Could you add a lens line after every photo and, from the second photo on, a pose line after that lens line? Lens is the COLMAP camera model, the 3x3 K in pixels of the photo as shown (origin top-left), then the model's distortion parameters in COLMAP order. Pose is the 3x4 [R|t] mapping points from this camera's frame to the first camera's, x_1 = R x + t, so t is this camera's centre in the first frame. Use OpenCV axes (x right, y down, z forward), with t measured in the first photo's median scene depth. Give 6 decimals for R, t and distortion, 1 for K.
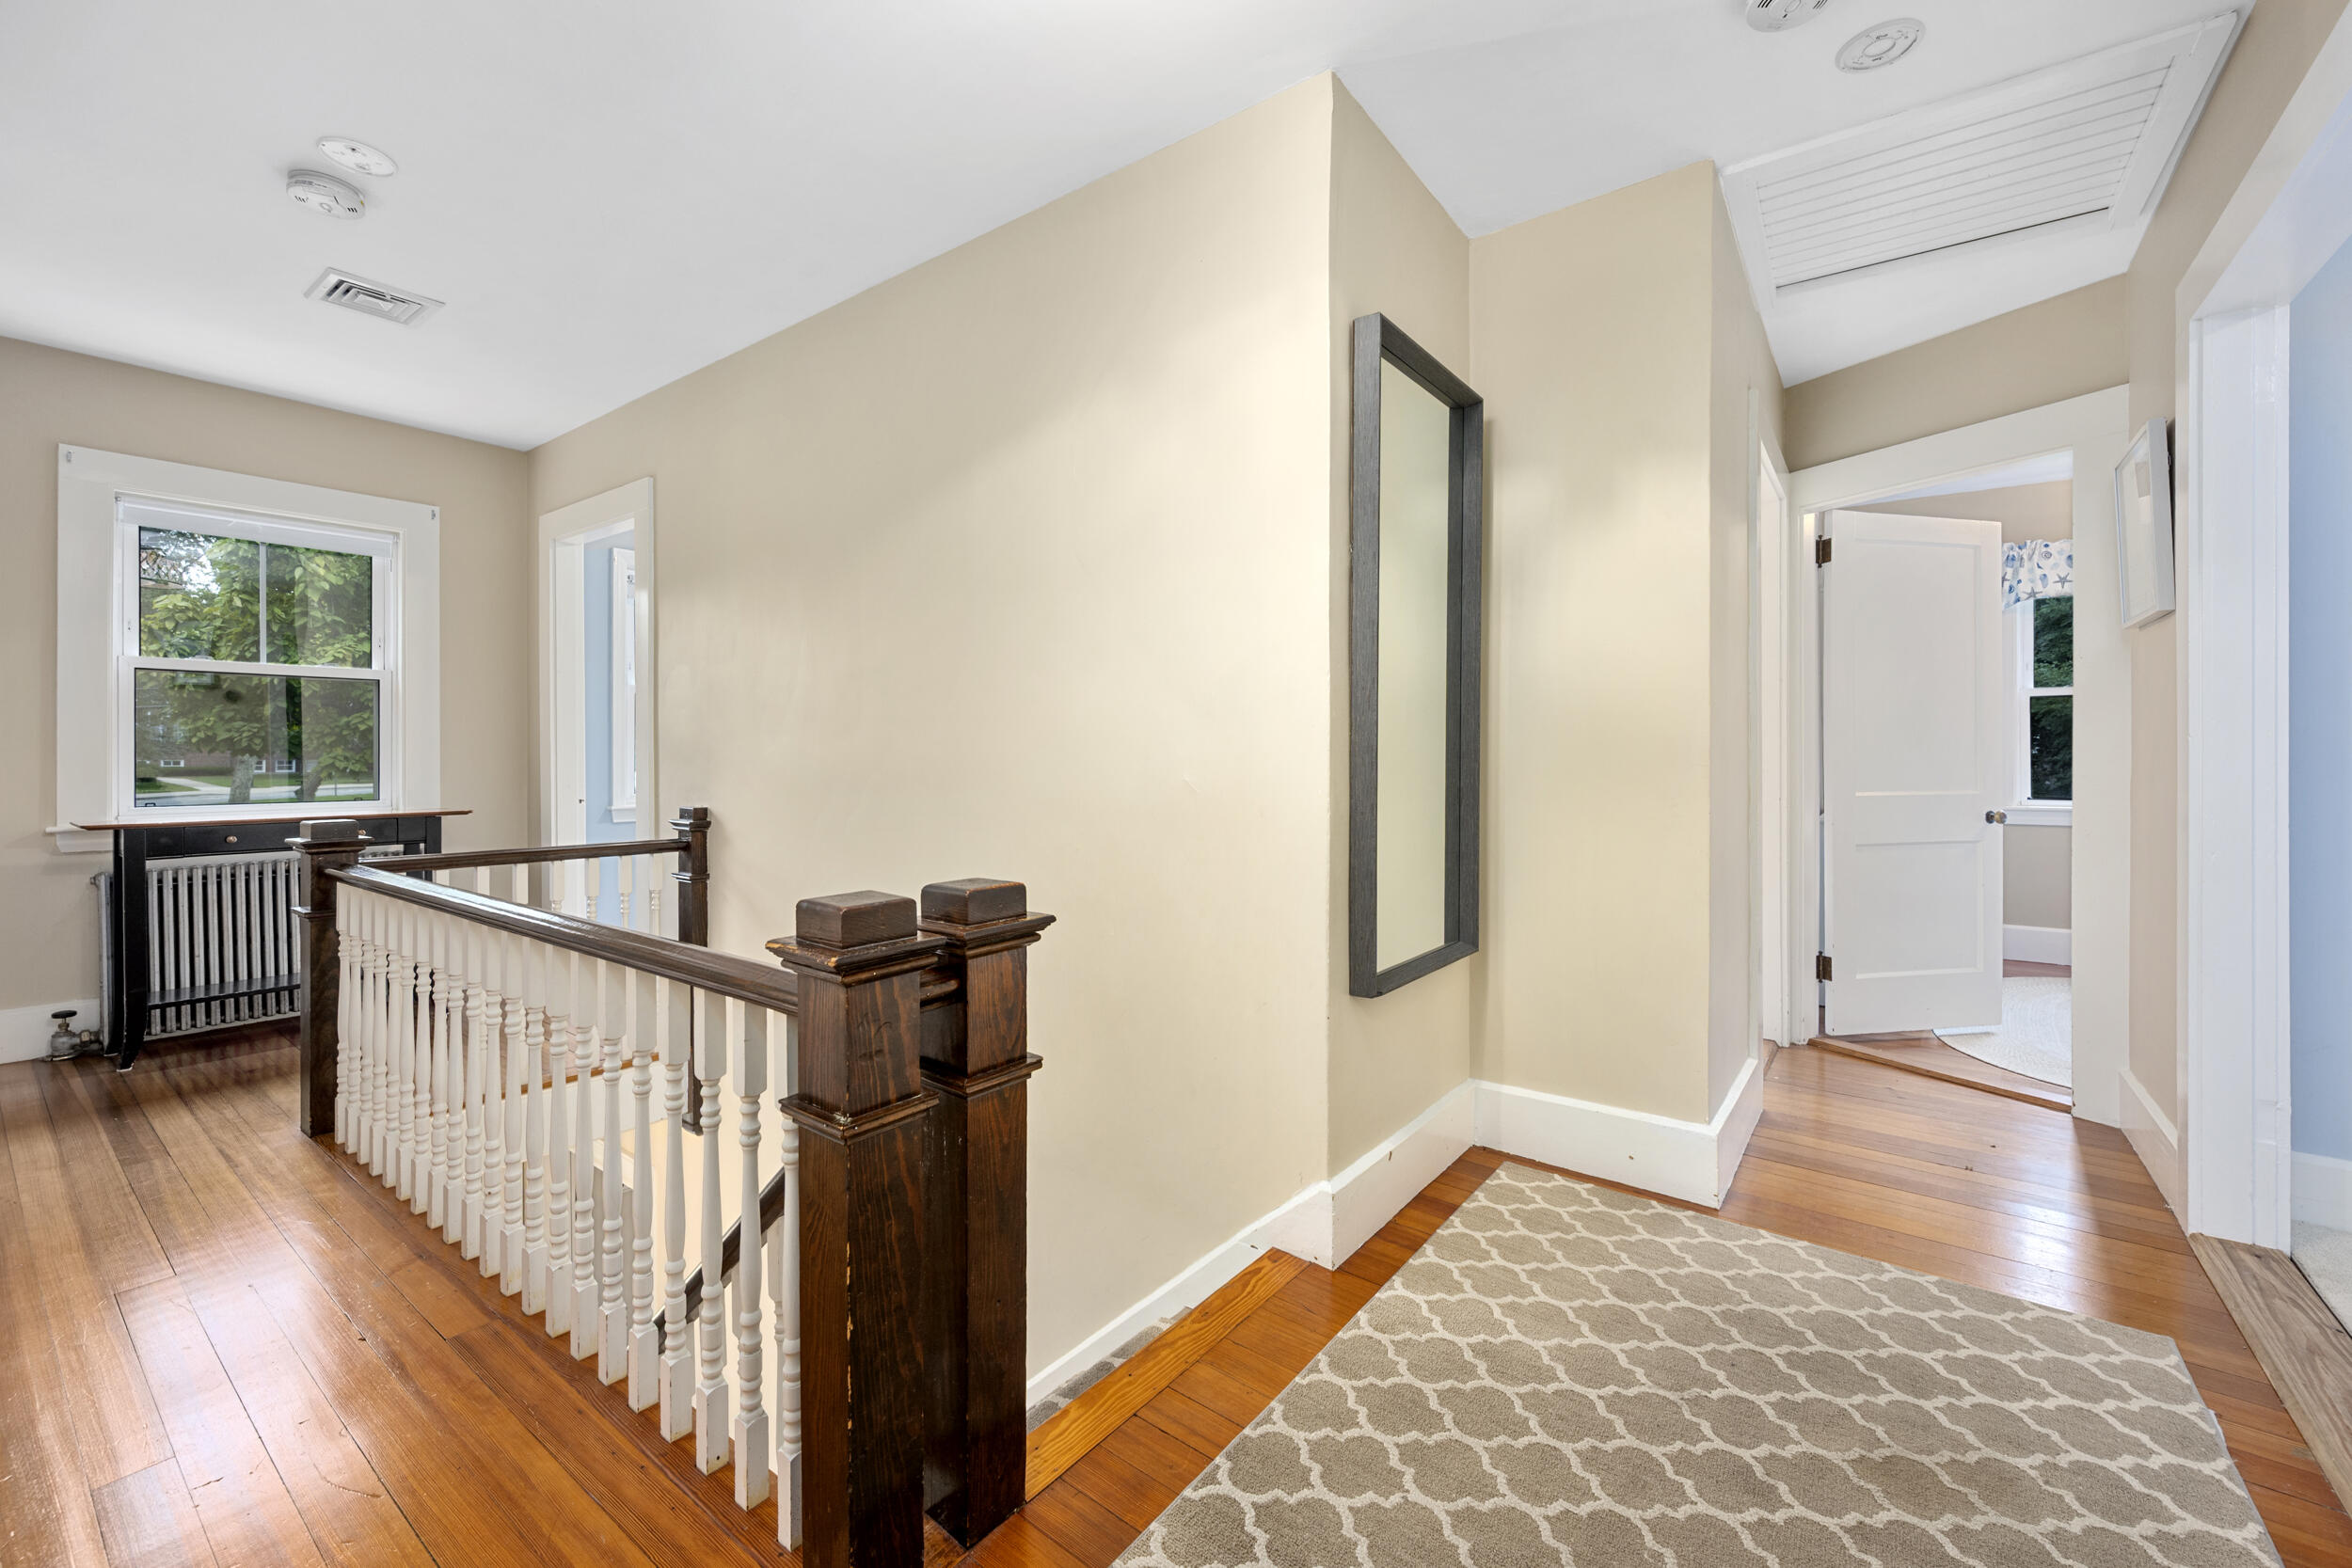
lens RADIAL K [[968.4, 0, 1185.3], [0, 968.4, 770.3], [0, 0, 1]] dist [-0.004089, -0.000400]
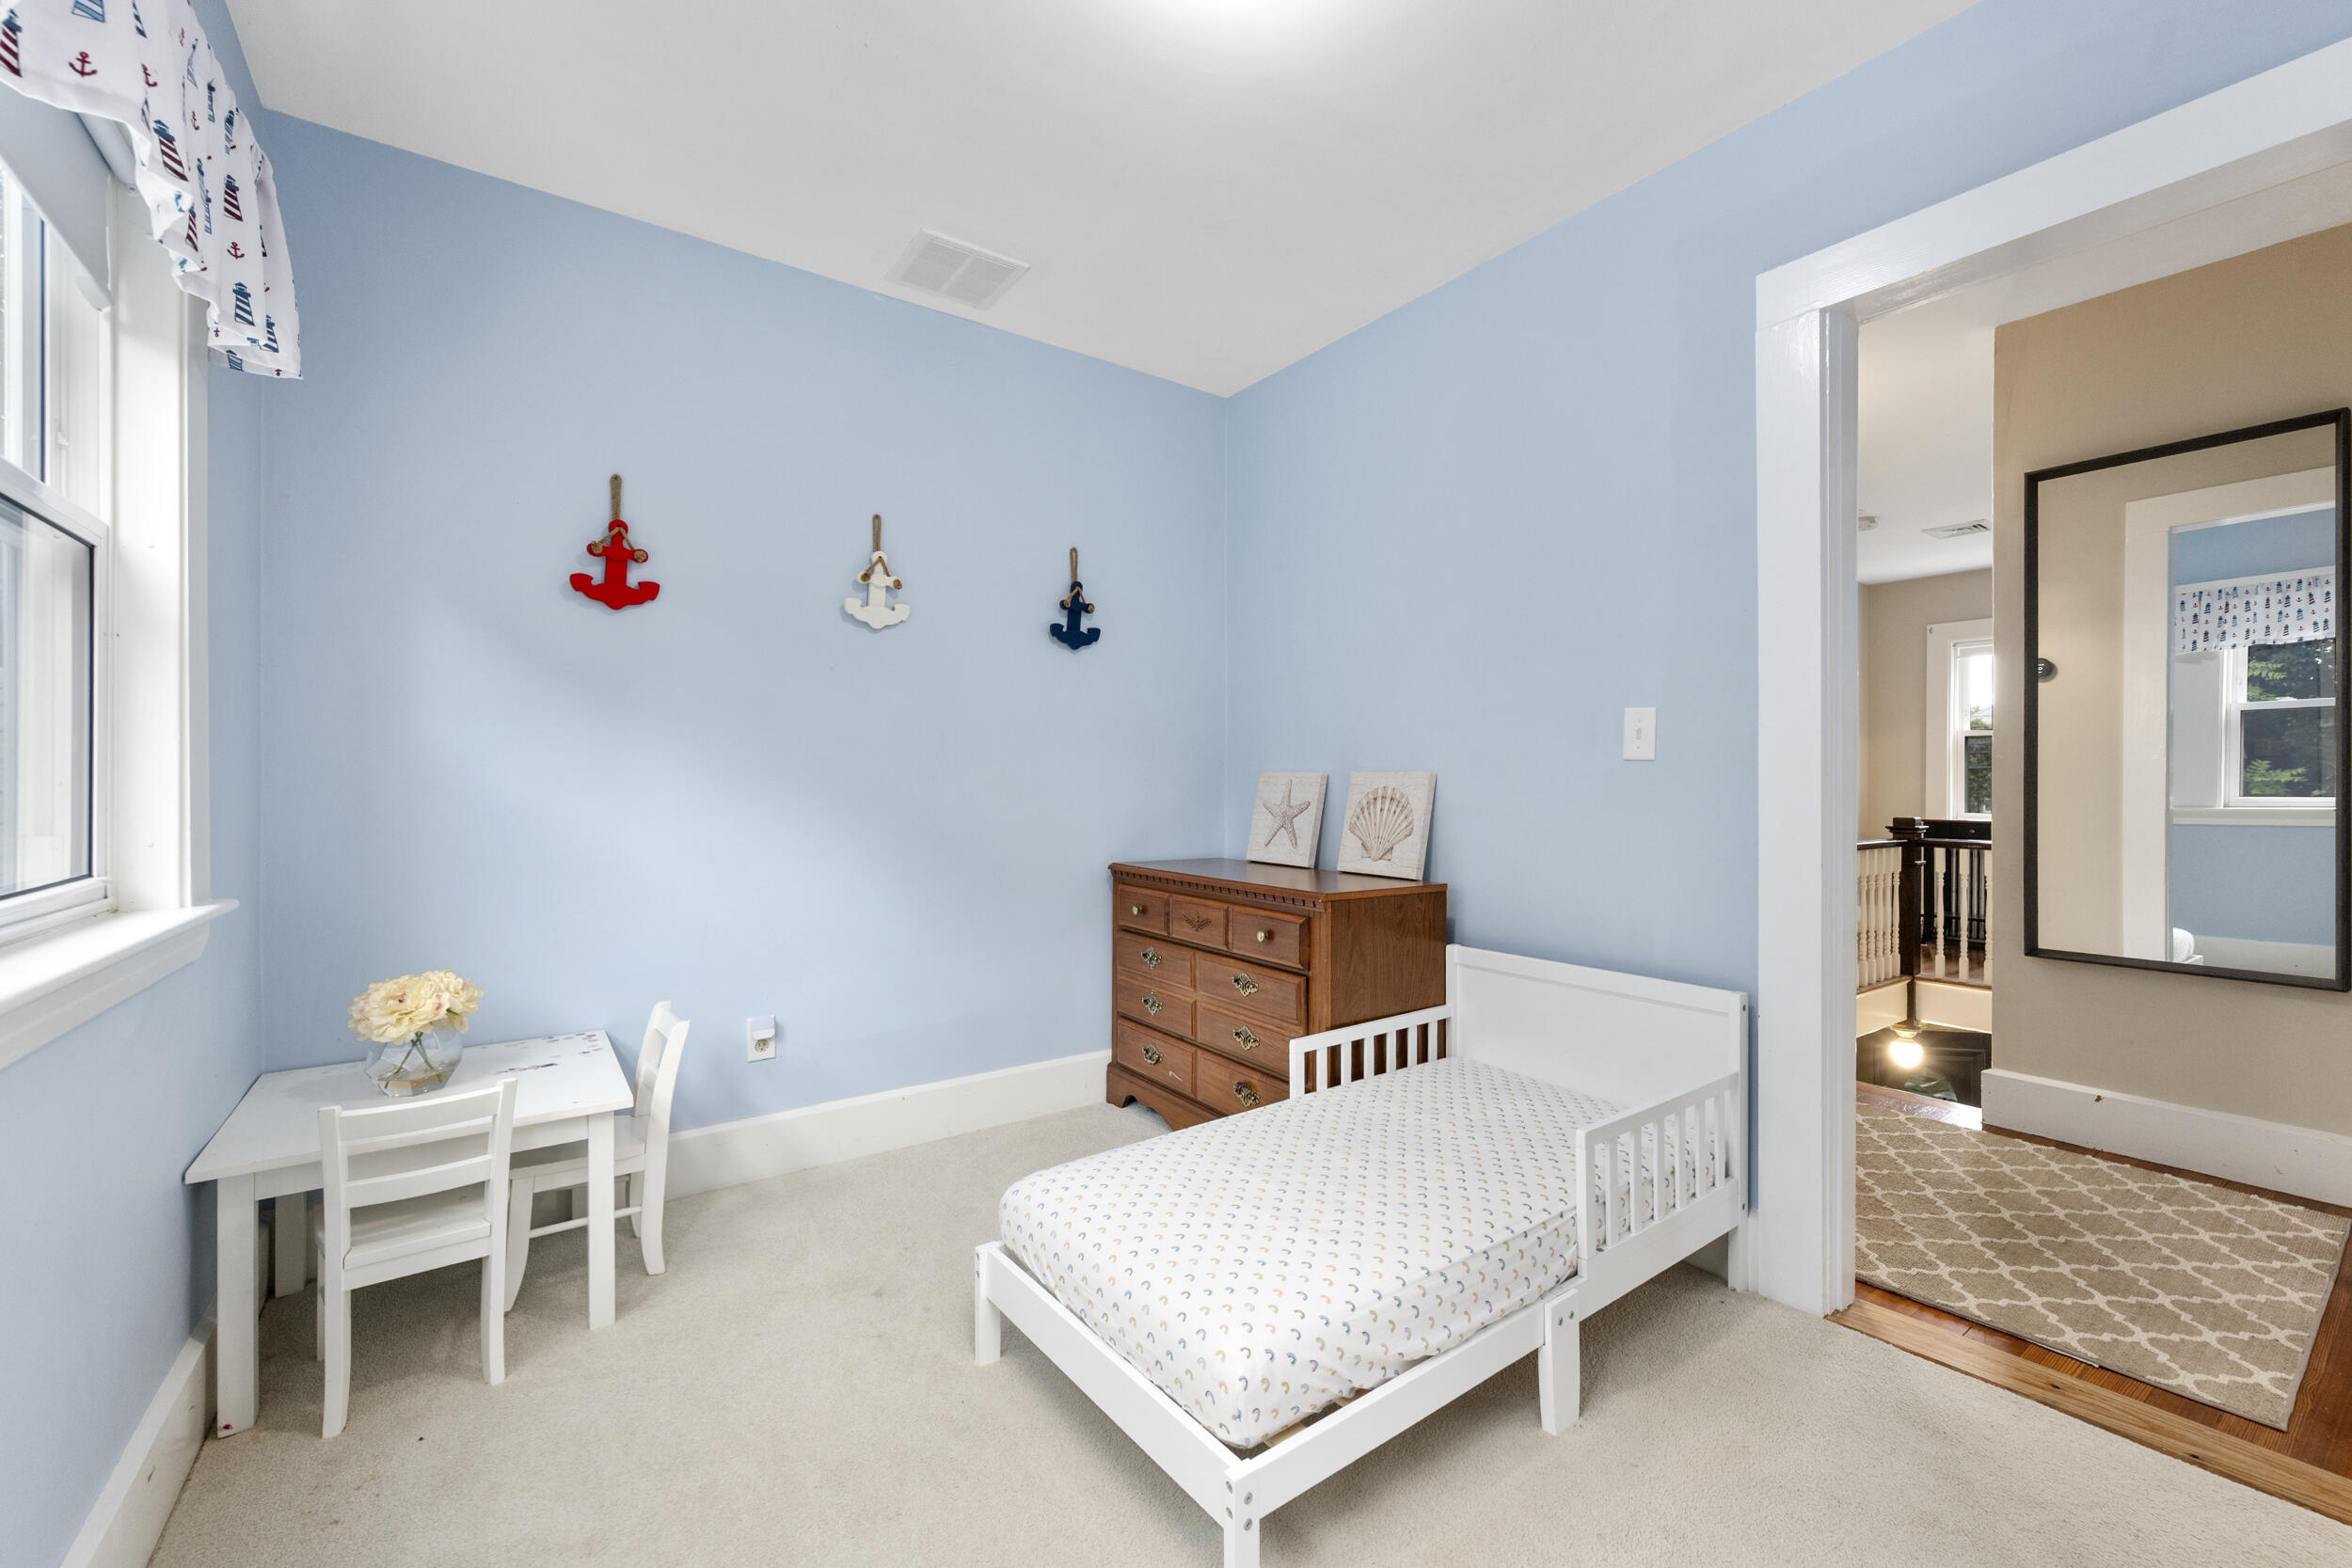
lens RADIAL K [[948.0, 0, 1182.7], [0, 948.0, 784.8], [0, 0, 1]] dist [0.000071, 0.000001]
pose [[-0.309152, 0.003484, -0.951006, 1.793869], [-0.004007, 0.999980, 0.004966, -0.034410], [0.951004, 0.005346, -0.309132, 0.203424]]
